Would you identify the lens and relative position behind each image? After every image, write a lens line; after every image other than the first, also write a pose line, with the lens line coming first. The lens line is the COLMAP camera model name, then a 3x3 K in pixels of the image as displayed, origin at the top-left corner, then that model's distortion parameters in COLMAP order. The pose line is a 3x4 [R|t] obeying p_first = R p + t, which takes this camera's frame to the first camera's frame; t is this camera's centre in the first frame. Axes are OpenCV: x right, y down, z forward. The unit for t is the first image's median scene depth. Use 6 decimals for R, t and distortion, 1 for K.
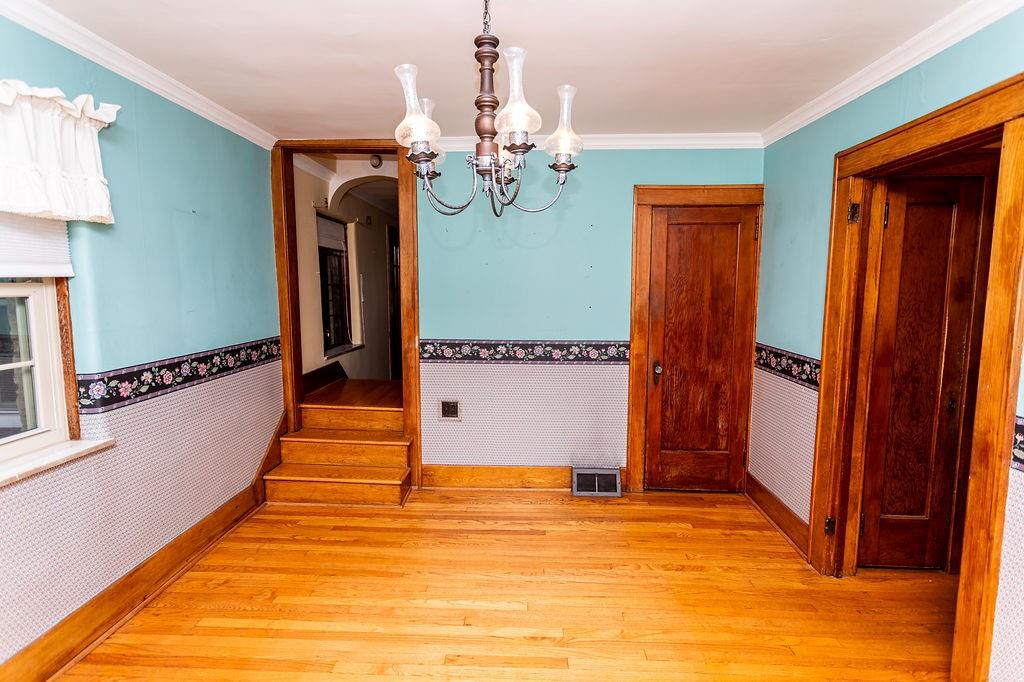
lens RADIAL K [[526.2, 0, 512.0], [0, 526.2, 341.0], [0, 0, 1]] dist [-0.003085, 0.000061]
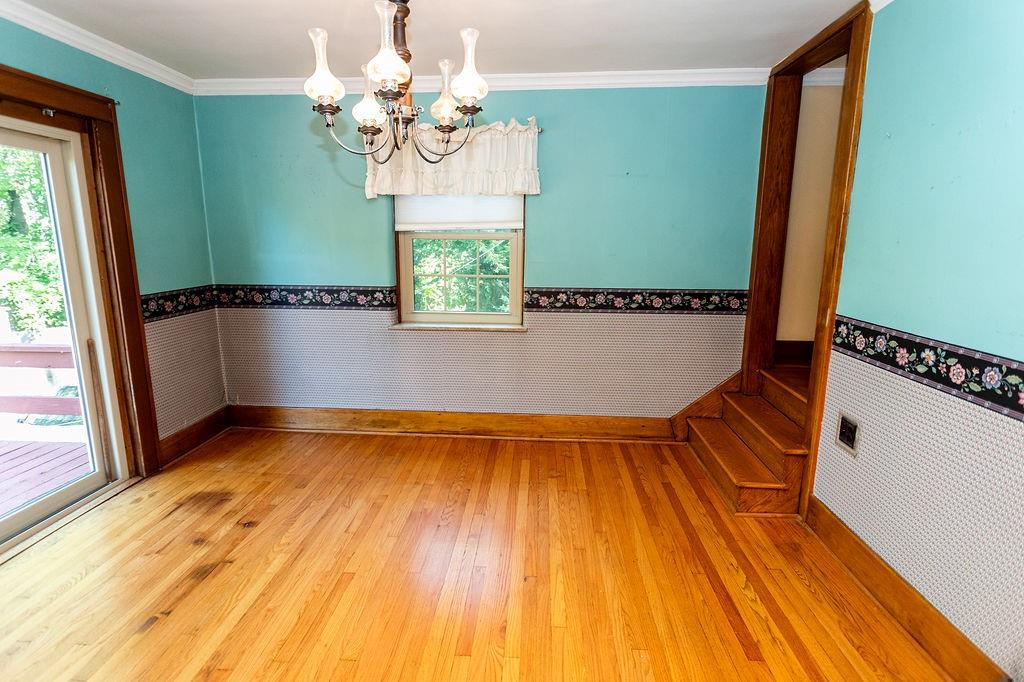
lens RADIAL K [[526.2, 0, 512.0], [0, 526.2, 341.0], [0, 0, 1]] dist [-0.003085, 0.000061]
pose [[-0.092570, 0.182201, -0.978894, 0.587416], [-0.110987, 0.975101, 0.191991, -0.059687], [0.989501, 0.126418, -0.070043, 0.724638]]
